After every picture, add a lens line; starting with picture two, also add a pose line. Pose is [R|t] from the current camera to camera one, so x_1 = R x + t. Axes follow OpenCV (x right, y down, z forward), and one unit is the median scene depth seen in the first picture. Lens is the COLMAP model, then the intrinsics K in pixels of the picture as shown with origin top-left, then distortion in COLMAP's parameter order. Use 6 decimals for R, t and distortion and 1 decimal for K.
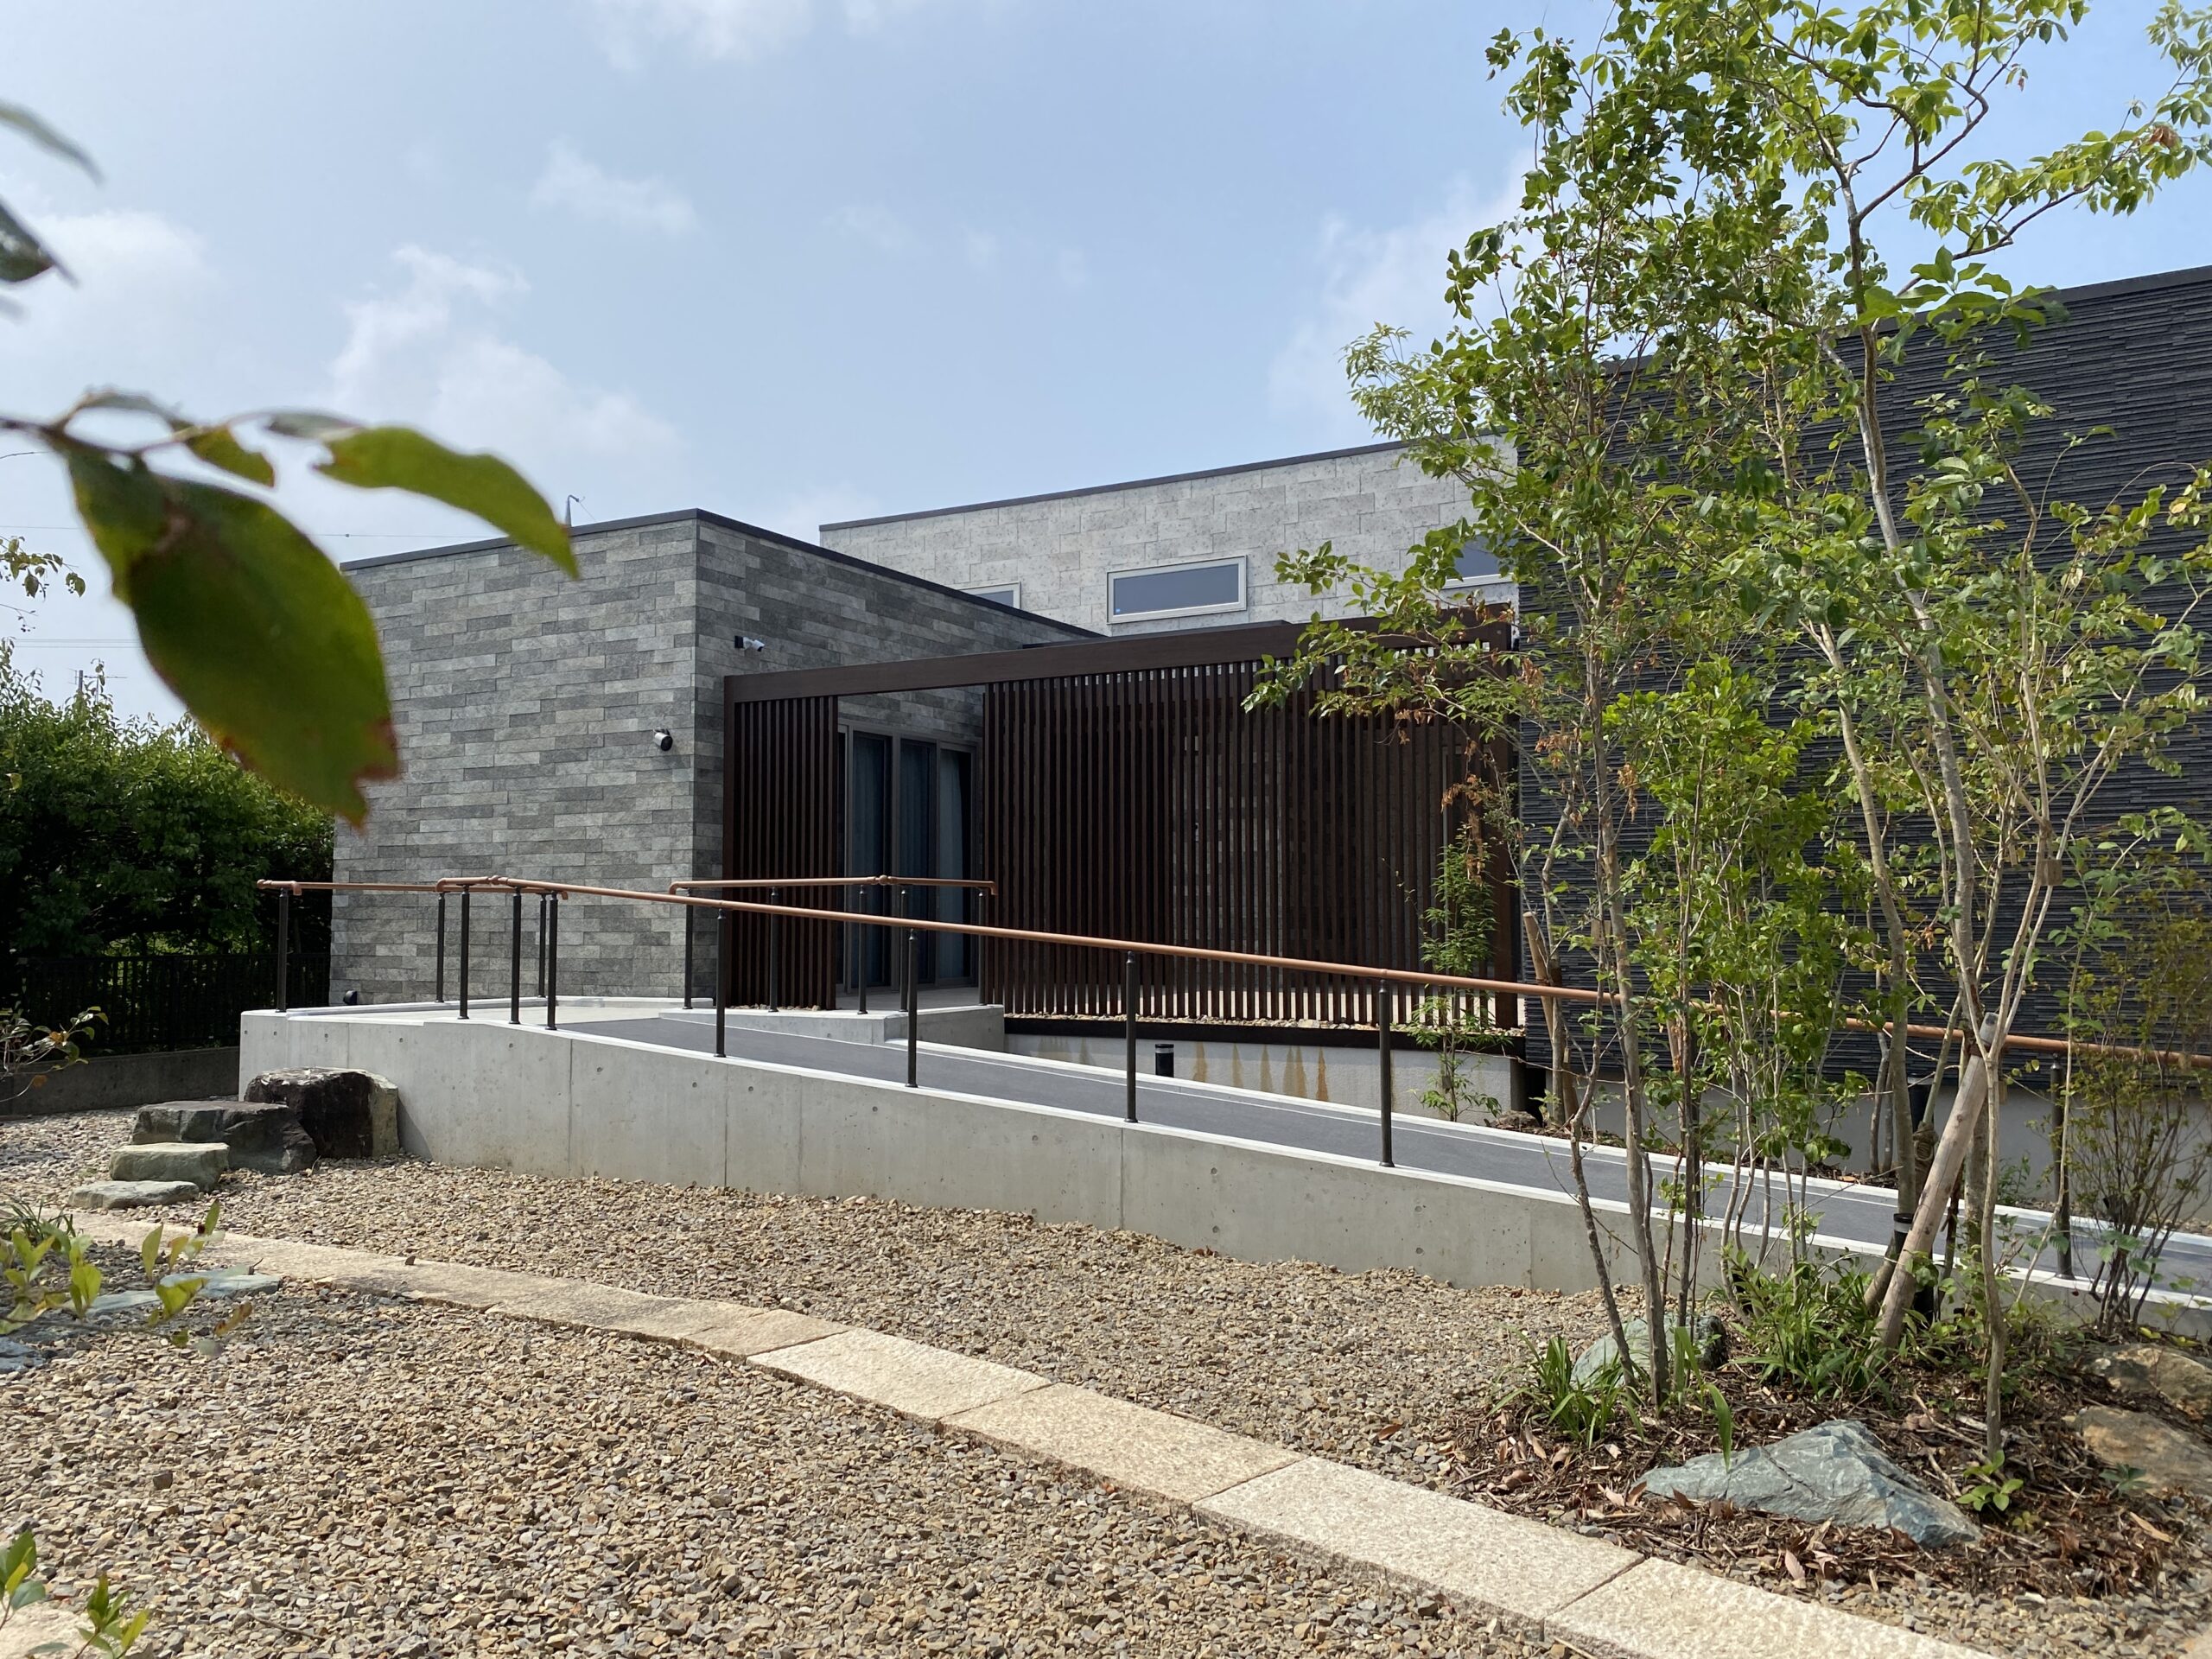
lens RADIAL K [[1689.1, 0, 1151.7], [0, 1689.1, 862.2], [0, 0, 1]] dist [-0.030707, 0.054947]
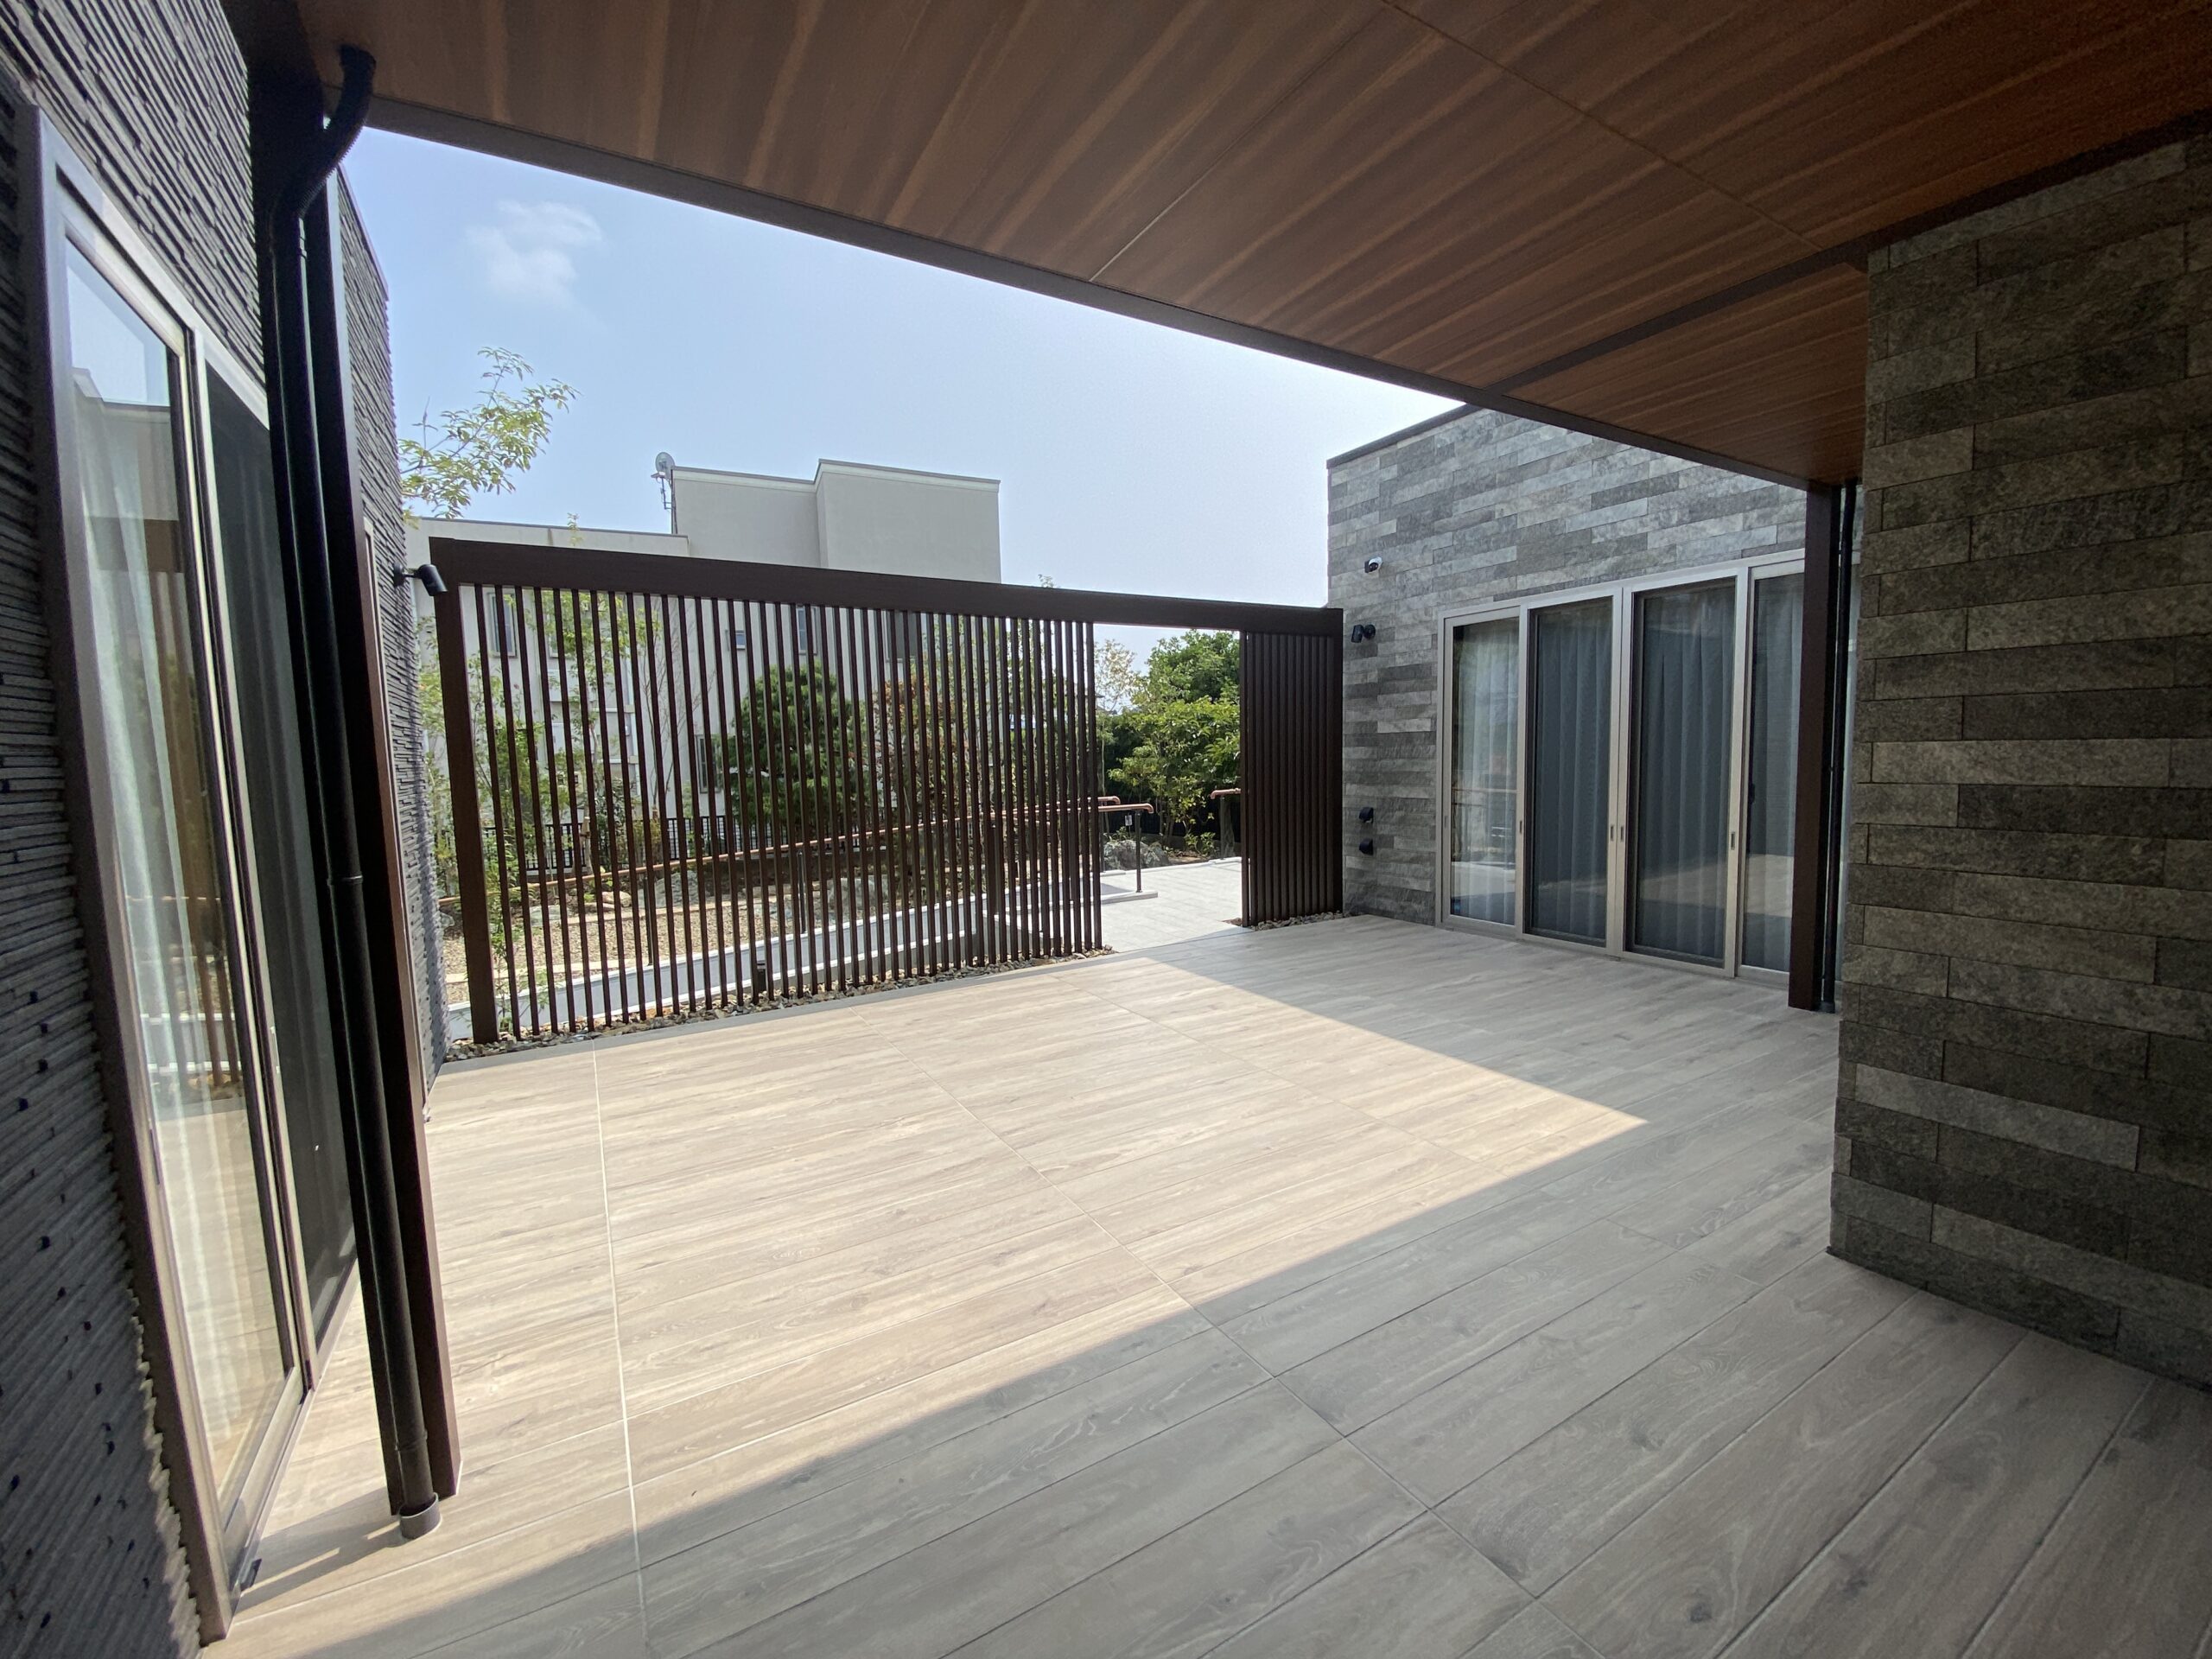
lens RADIAL K [[893.7, 0, 1097.3], [0, 893.7, 840.8], [0, 0, 1]] dist [0.012640, -0.016569]
pose [[-0.529849, 0.104952, -0.841573, 0.448092], [0.059801, 0.994467, 0.086369, -0.030542], [0.845981, -0.004564, -0.533193, 1.621209]]
